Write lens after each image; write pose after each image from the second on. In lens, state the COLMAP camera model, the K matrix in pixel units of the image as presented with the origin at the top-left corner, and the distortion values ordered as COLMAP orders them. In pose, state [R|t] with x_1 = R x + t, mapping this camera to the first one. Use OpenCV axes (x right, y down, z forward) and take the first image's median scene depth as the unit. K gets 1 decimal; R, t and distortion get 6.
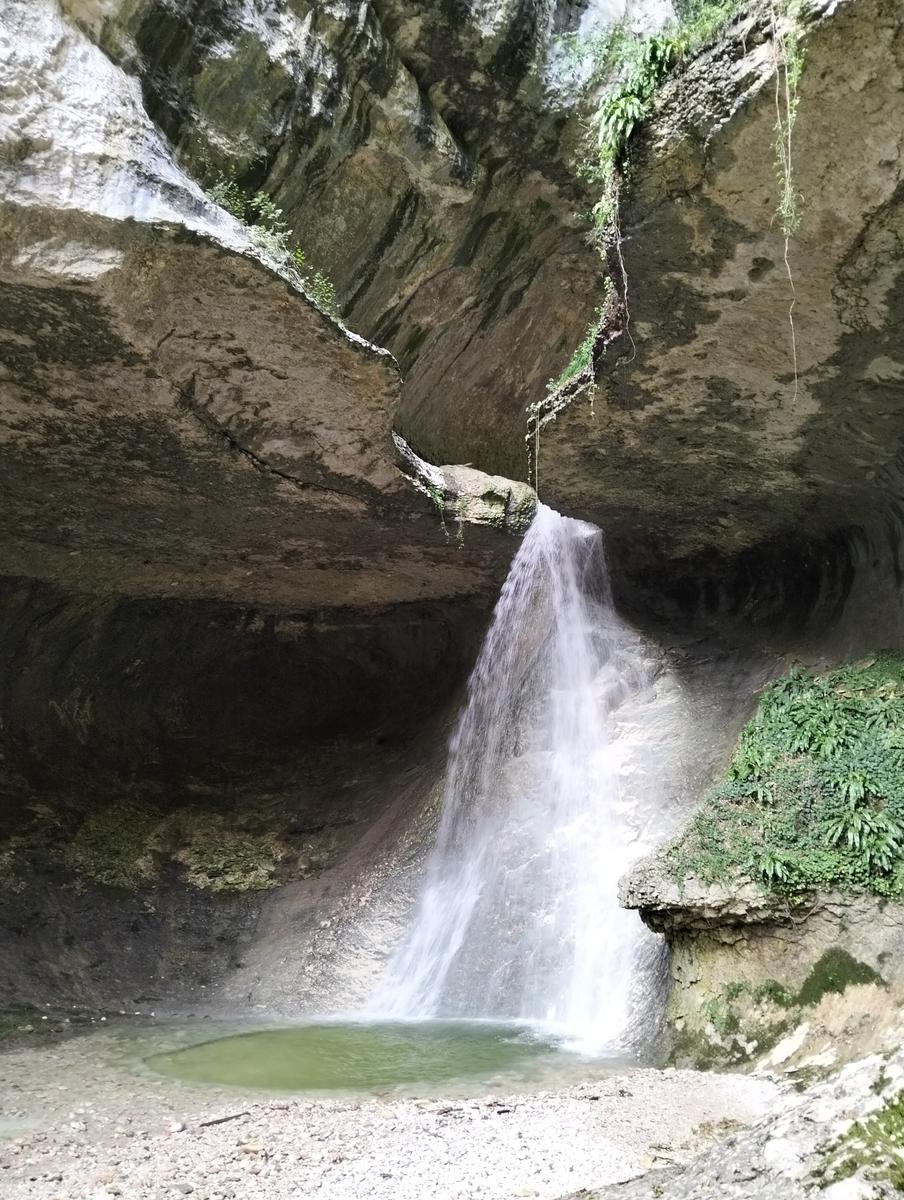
lens RADIAL K [[938.4, 0, 452.0], [0, 938.4, 600.0], [0, 0, 1]] dist [0.103194, -0.230167]
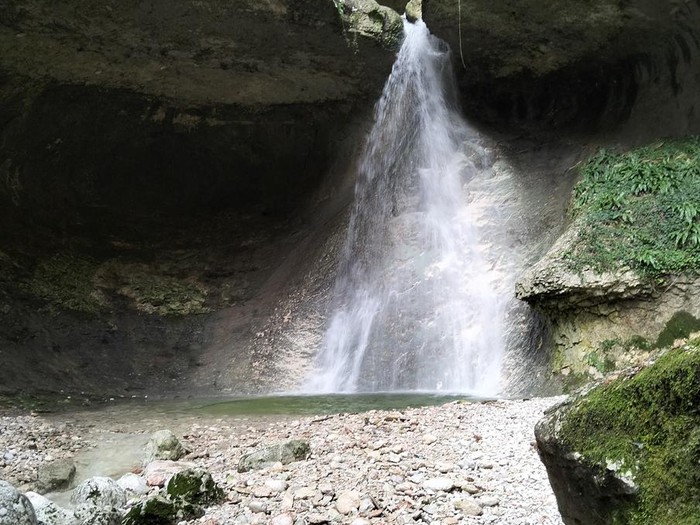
lens RADIAL K [[730.1, 0, 350.0], [0, 730.1, 262.5], [0, 0, 1]] dist [0.149952, -0.436206]
pose [[0.969581, 0.008836, 0.244612, -0.252591], [-0.040914, 0.991139, 0.126371, 0.105305], [-0.241328, -0.132535, 0.961351, 0.006458]]
